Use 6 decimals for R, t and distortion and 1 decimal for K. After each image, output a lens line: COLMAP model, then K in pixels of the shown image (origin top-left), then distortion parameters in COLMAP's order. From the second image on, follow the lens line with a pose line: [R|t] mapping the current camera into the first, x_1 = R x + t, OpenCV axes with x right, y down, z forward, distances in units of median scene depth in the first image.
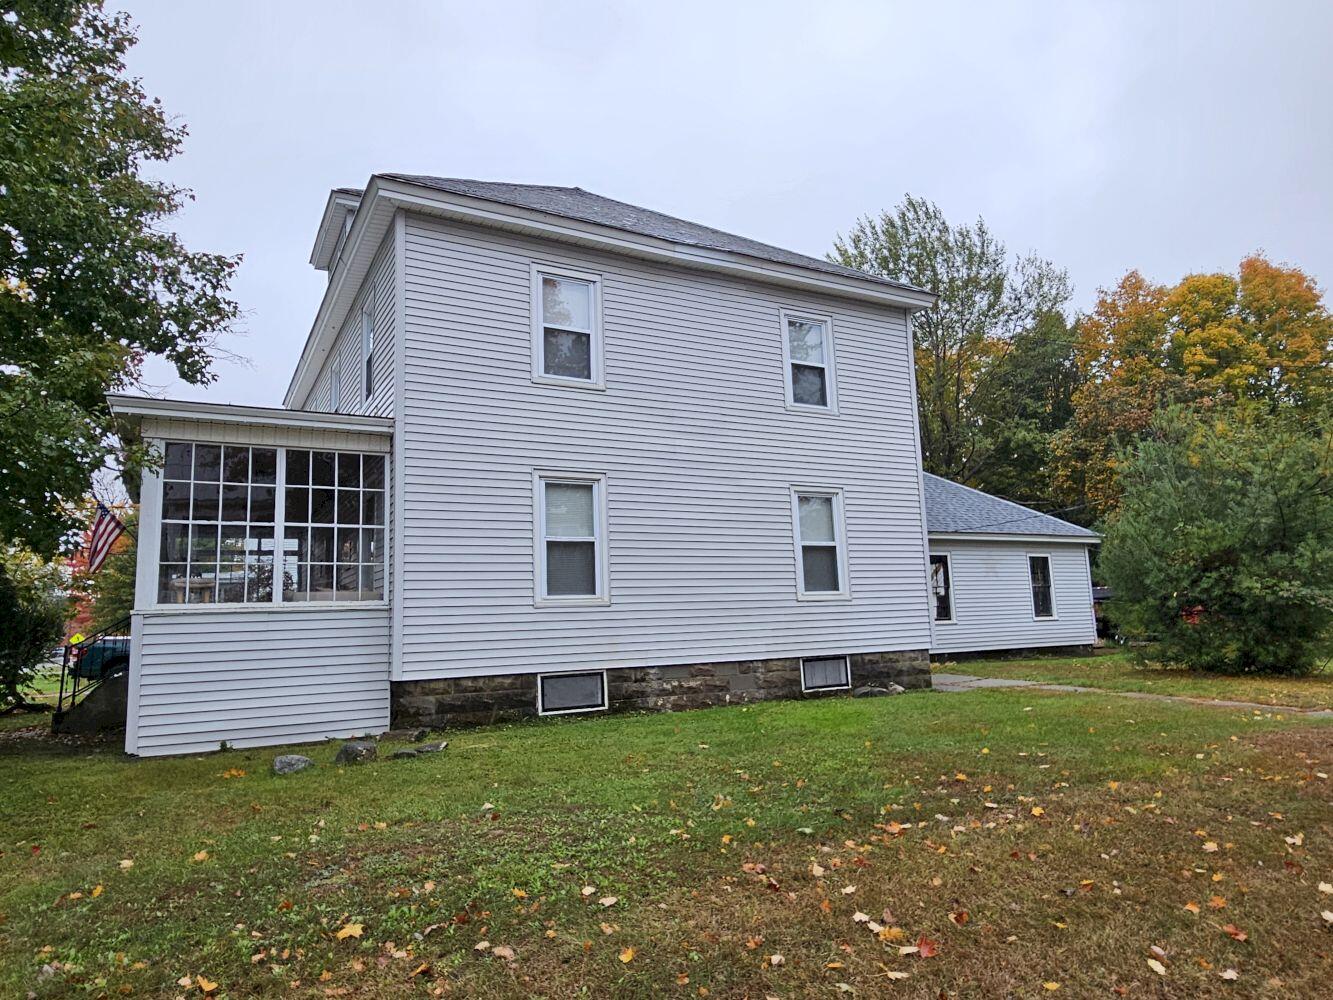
lens RADIAL K [[795.2, 0, 672.2], [0, 795.2, 527.0], [0, 0, 1]] dist [-0.000201, 0.000386]
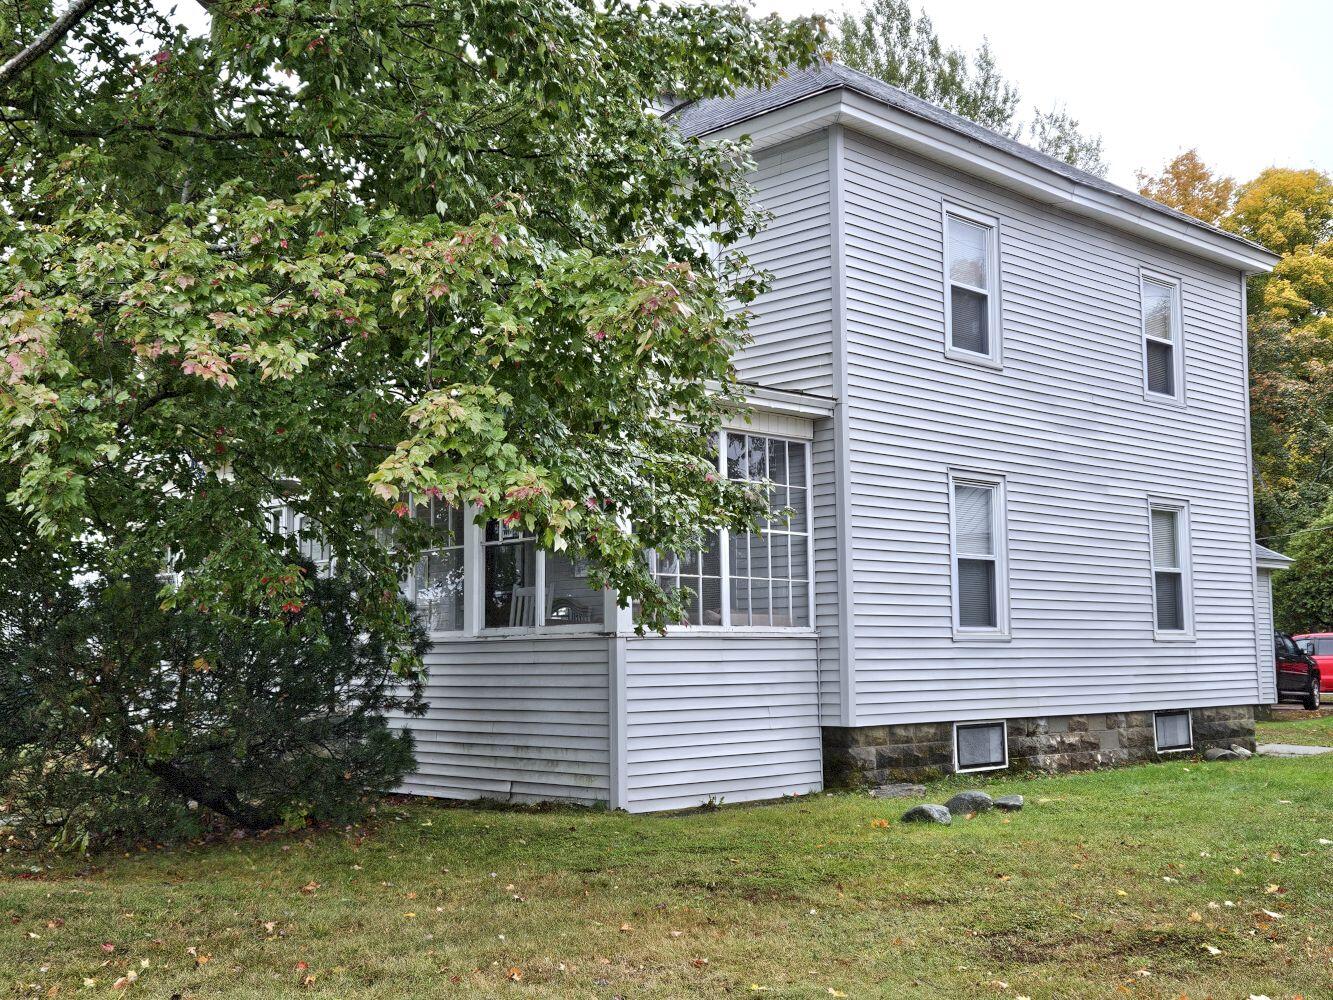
lens RADIAL K [[1358.3, 0, 663.3], [0, 1358.3, 562.7], [0, 0, 1]] dist [0.093934, -0.094555]
pose [[0.969940, 0.044681, 0.239205, -0.729594], [-0.056799, 0.997415, 0.044006, -0.020965], [-0.236621, -0.056270, 0.969971, -0.250948]]
